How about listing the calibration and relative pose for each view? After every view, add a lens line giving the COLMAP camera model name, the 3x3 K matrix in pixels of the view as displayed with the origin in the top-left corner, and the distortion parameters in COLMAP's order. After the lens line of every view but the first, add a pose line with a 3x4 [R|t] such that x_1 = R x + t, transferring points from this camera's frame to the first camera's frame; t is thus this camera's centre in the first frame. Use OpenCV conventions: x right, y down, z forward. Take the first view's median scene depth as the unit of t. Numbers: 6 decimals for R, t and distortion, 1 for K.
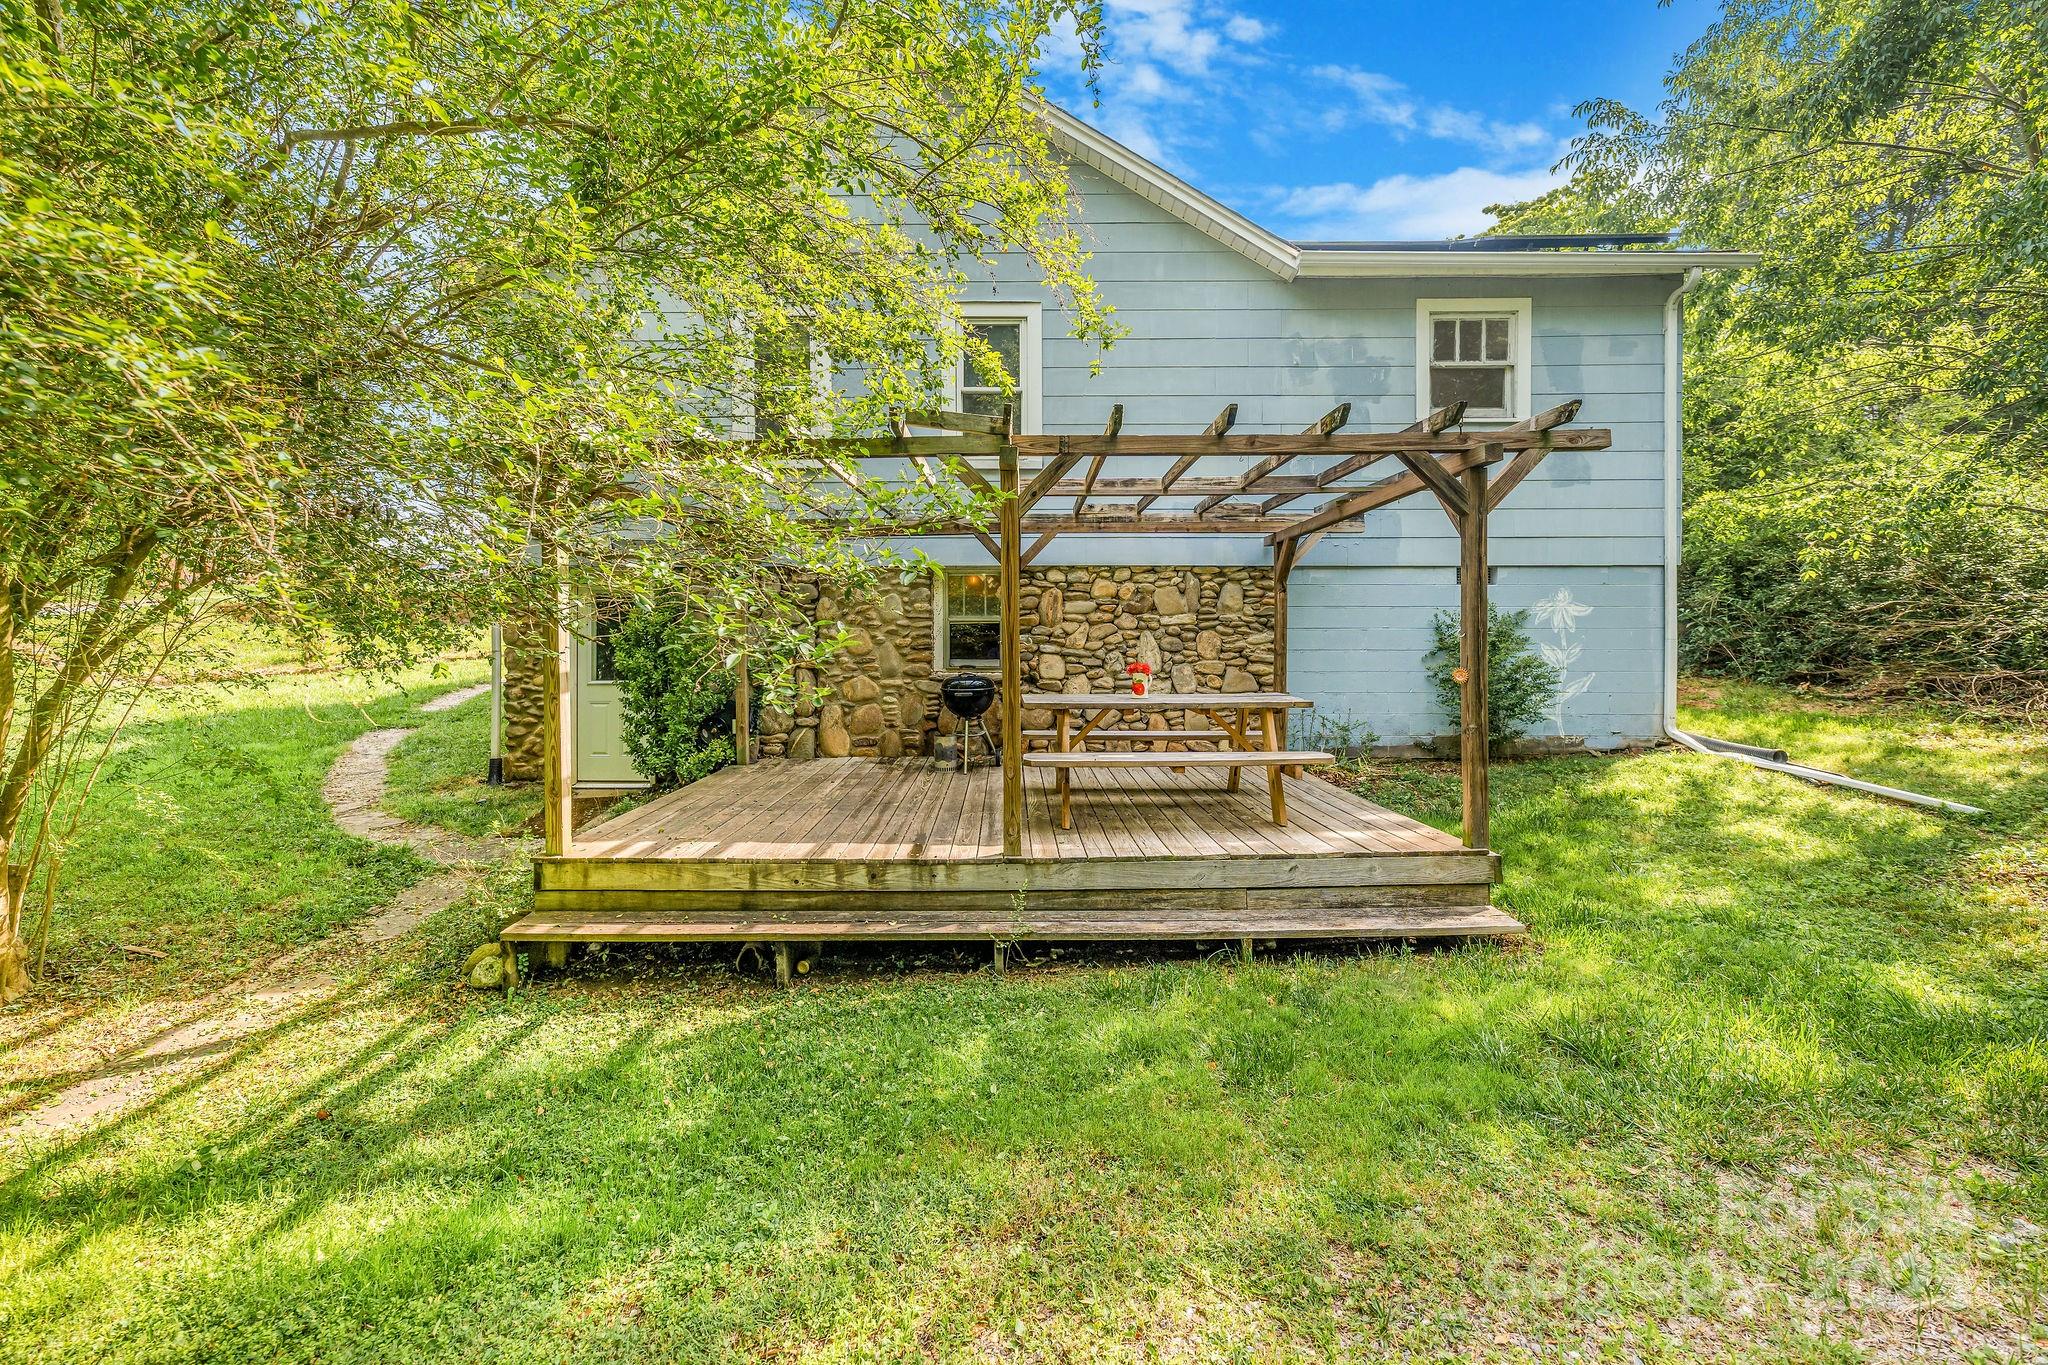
lens RADIAL K [[841.0, 0, 972.0], [0, 841.0, 655.1], [0, 0, 1]] dist [0.009626, -0.003013]
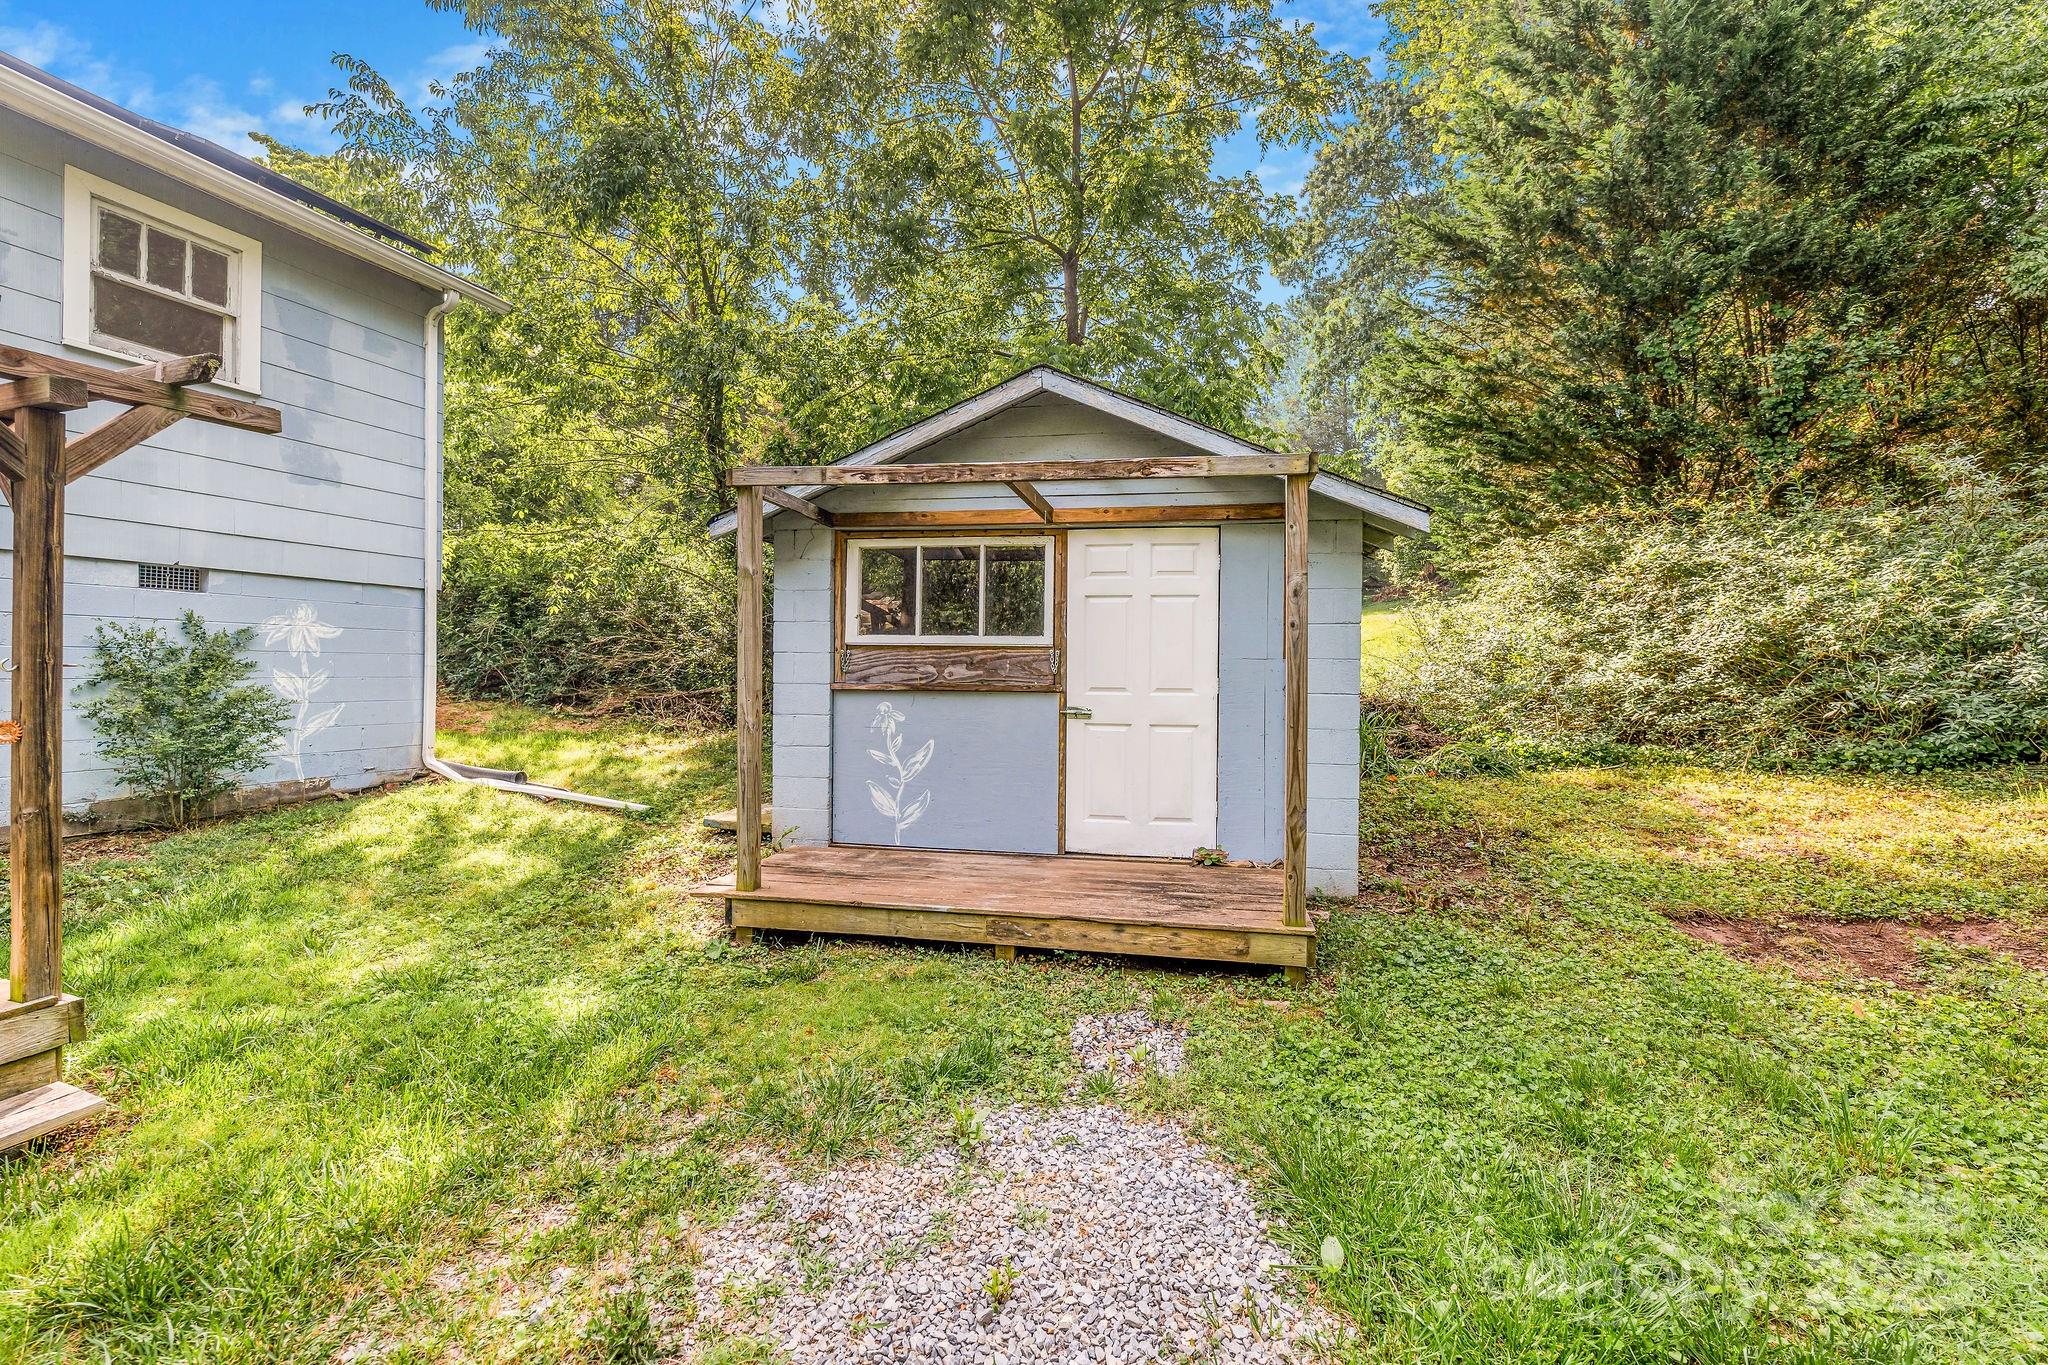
lens RADIAL K [[841.0, 0, 1018.8], [0, 841.0, 672.8], [0, 0, 1]] dist [0.009626, -0.003013]
pose [[0.332856, 0.001033, 0.942977, 0.142855], [-0.003432, 0.999994, 0.000115, -0.013641], [-0.942971, -0.003274, 0.332857, 0.046594]]
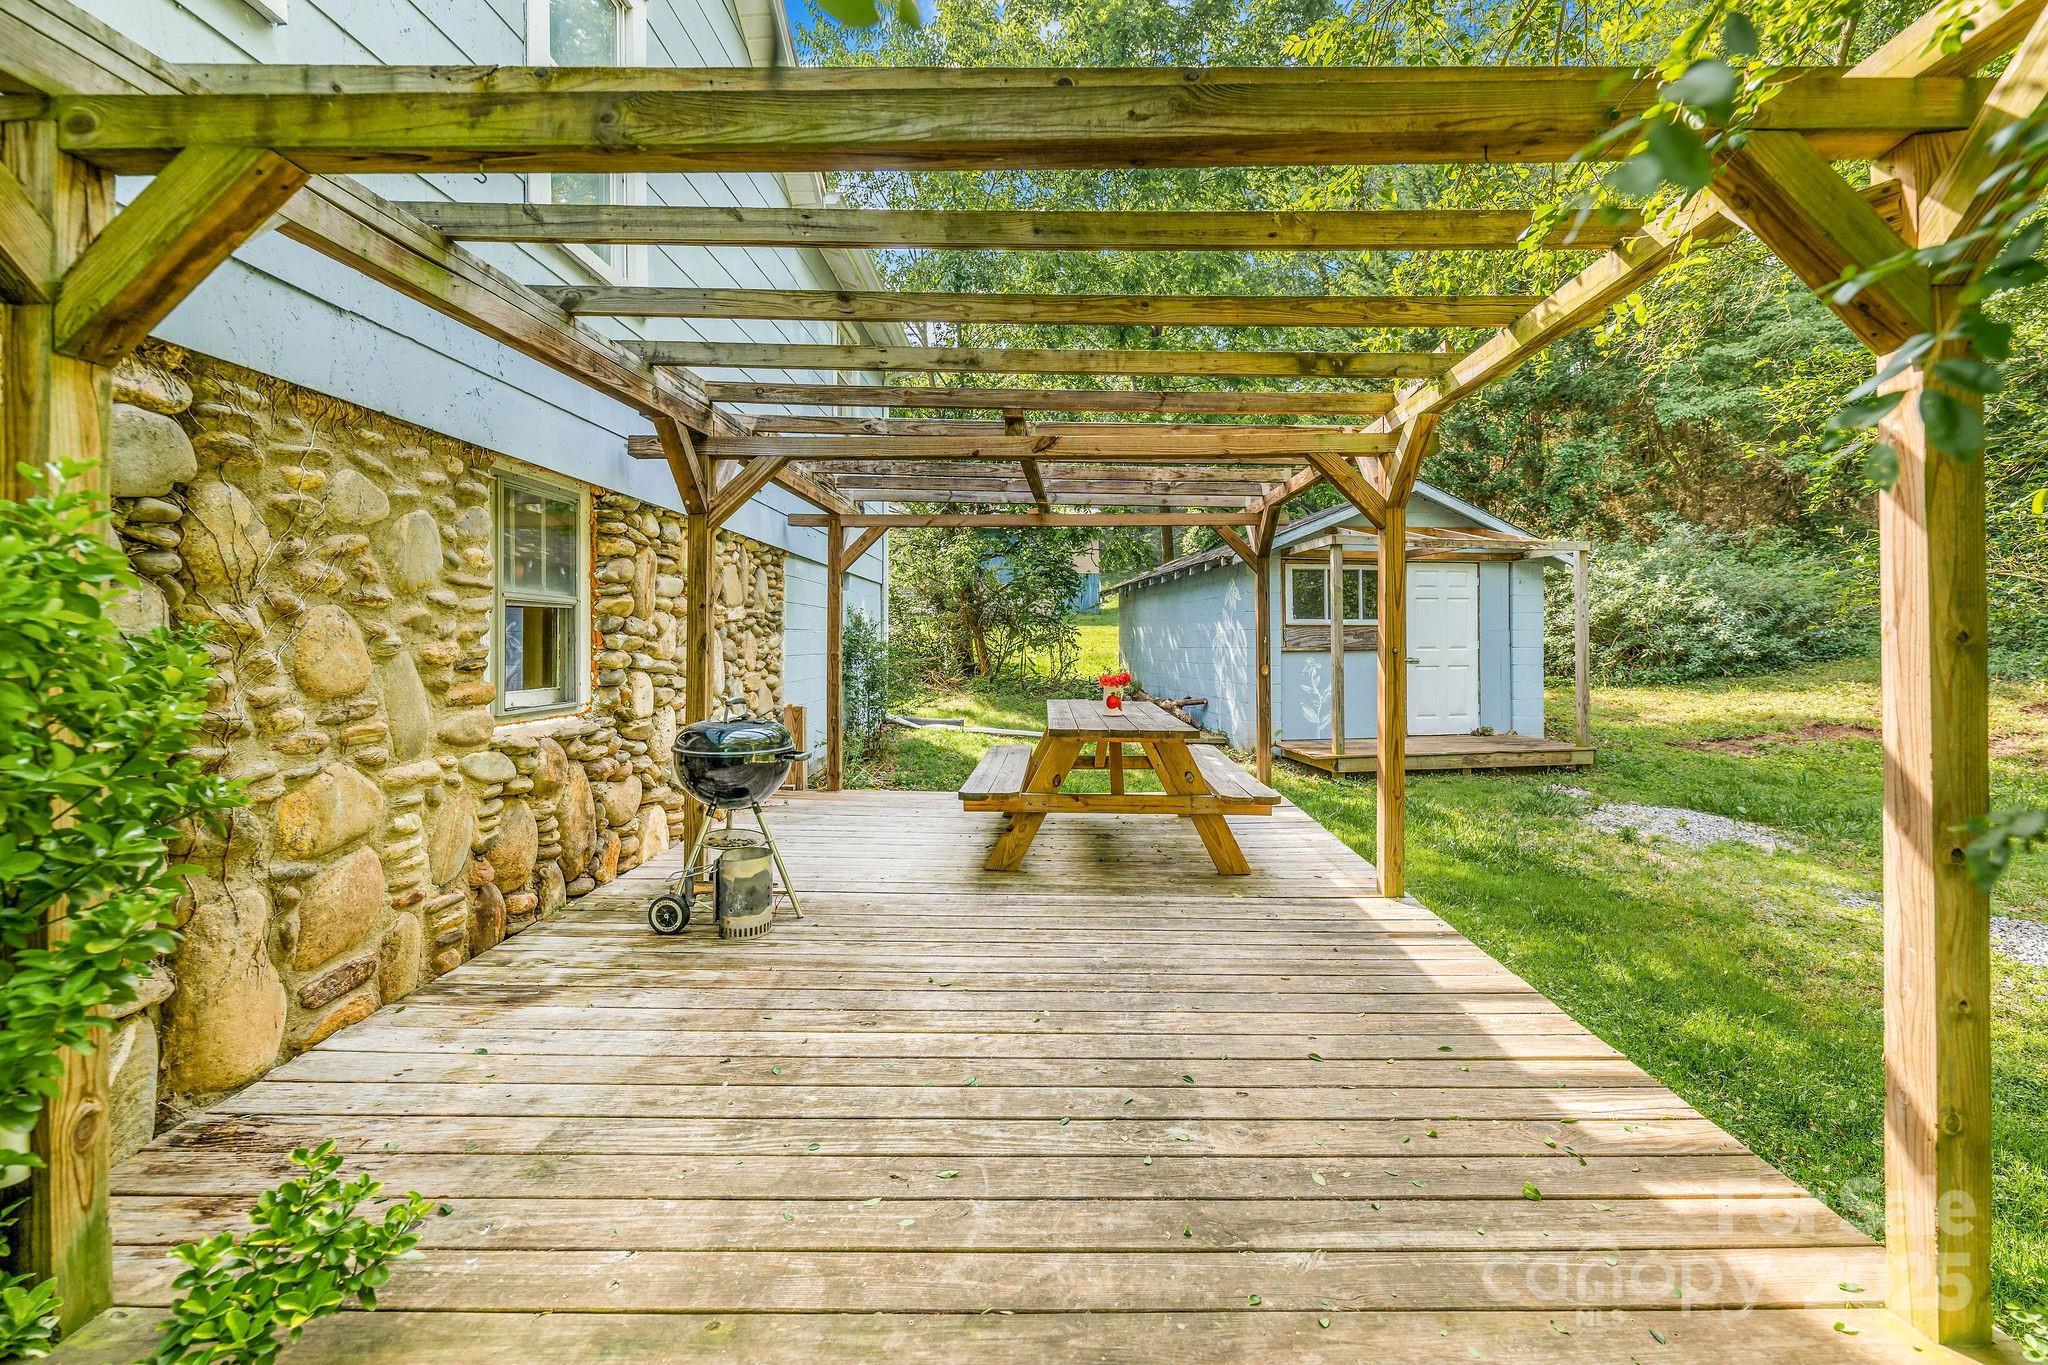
lens RADIAL K [[841.0, 0, 1049.4], [0, 841.0, 633.9], [0, 0, 1]] dist [0.009626, -0.003013]
pose [[-0.006060, 0.009765, 0.999934, -0.437608], [0.012612, 0.999874, -0.009688, -0.016220], [-0.999902, 0.012553, -0.006182, 0.746136]]
